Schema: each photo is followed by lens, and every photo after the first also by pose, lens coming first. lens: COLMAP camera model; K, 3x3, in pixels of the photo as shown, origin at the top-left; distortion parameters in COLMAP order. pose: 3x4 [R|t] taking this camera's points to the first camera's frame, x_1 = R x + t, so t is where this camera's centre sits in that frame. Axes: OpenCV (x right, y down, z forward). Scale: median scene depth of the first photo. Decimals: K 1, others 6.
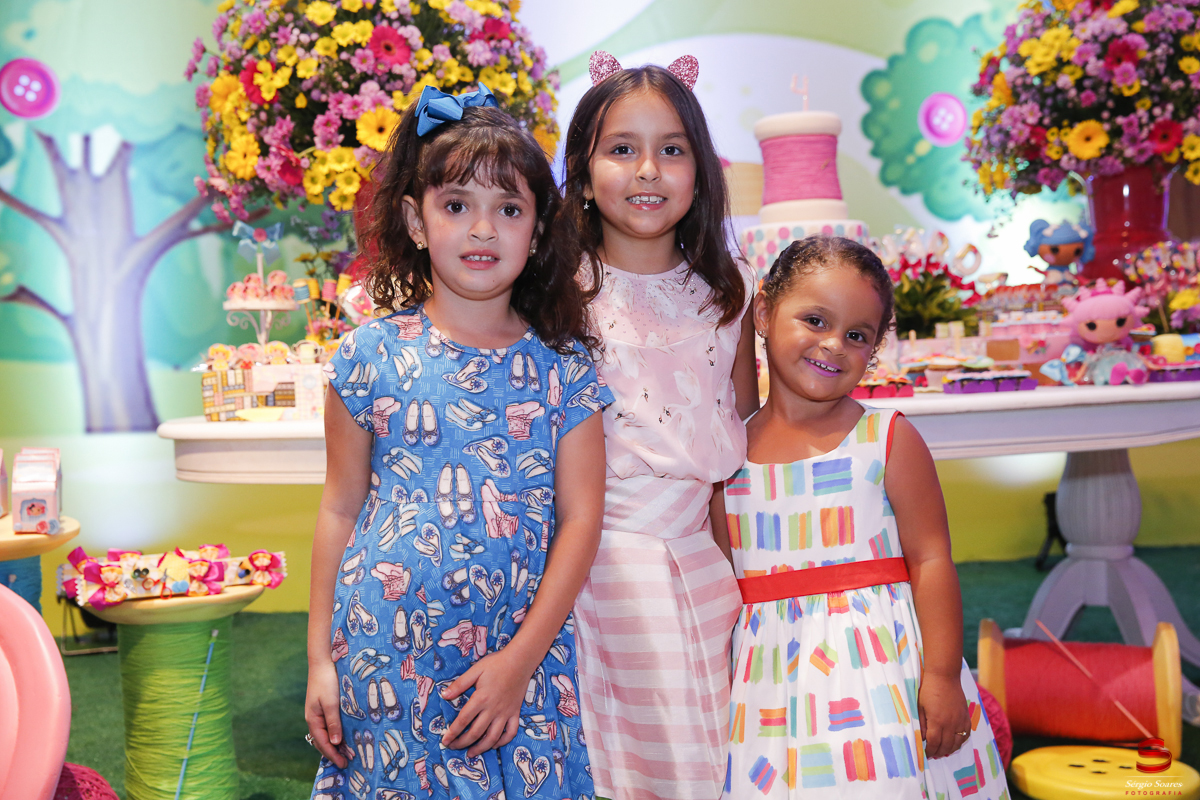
lens RADIAL K [[1428.0, 0, 600.0], [0, 1428.0, 400.0], [0, 0, 1]] dist [0.007786, 0.206075]
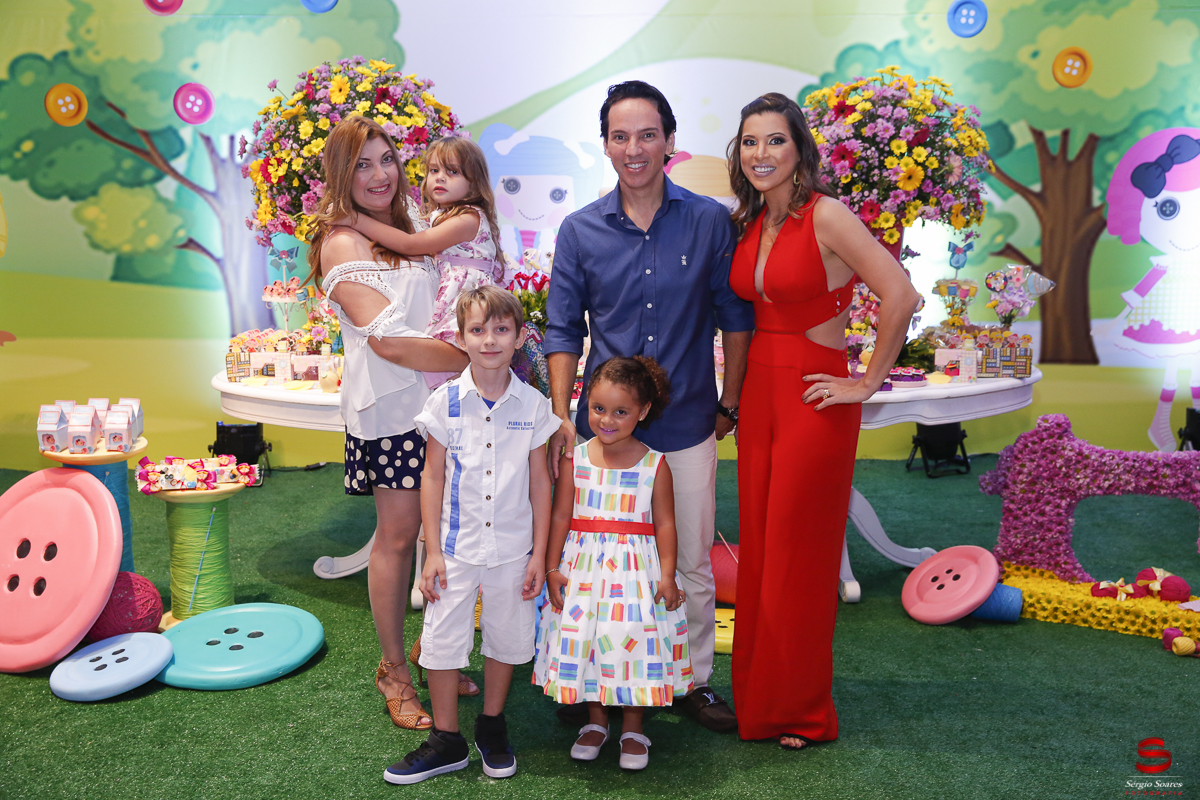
lens RADIAL K [[1319.0, 0, 600.0], [0, 1319.0, 400.0], [0, 0, 1]] dist [0.001843, 0.150560]
pose [[0.982579, 0.063737, -0.174572, 0.399814], [-0.039466, 0.989488, 0.139128, -0.182857], [0.181604, -0.129815, 0.974766, -0.422280]]
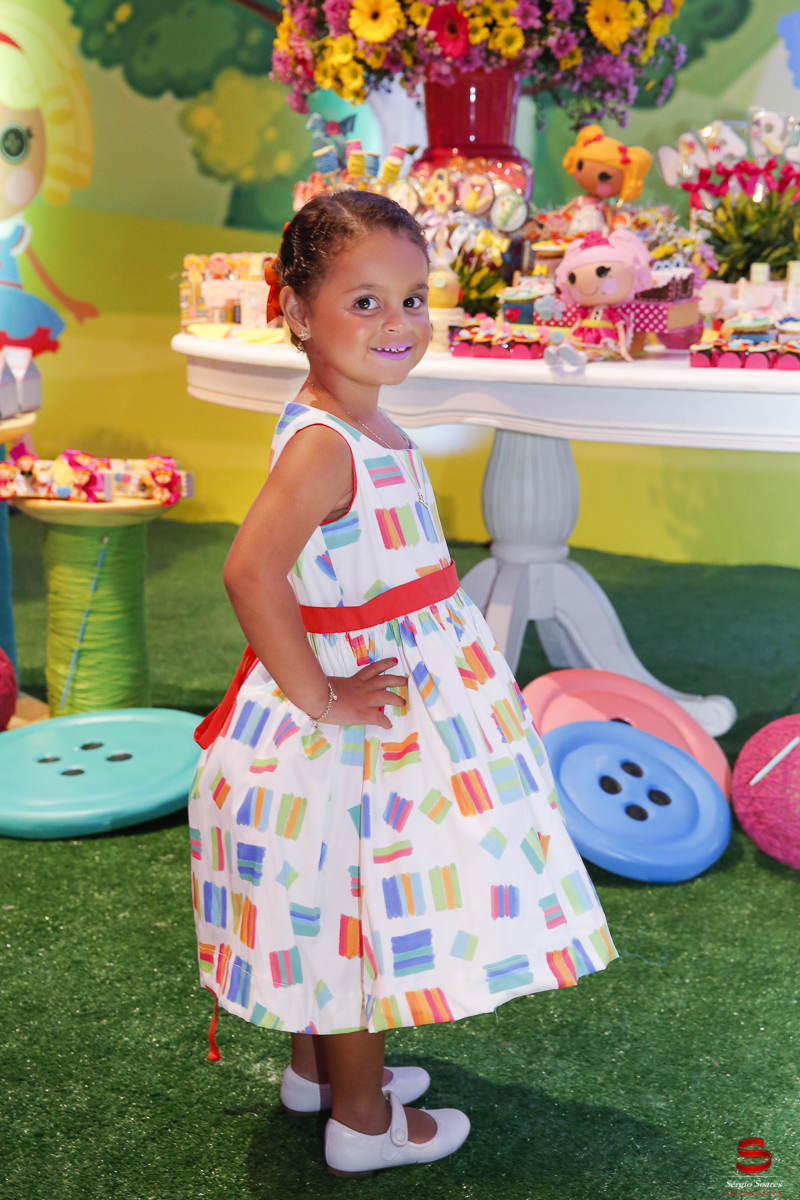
lens RADIAL K [[1908.2, 0, 397.3], [0, 1908.2, 619.6], [0, 0, 1]] dist [0.107341, 0.024629]
pose [[0.803821, 0.161415, -0.572553, 0.583450], [-0.052152, 0.977898, 0.202473, -0.061791], [0.592581, -0.132892, 0.794473, 0.000277]]
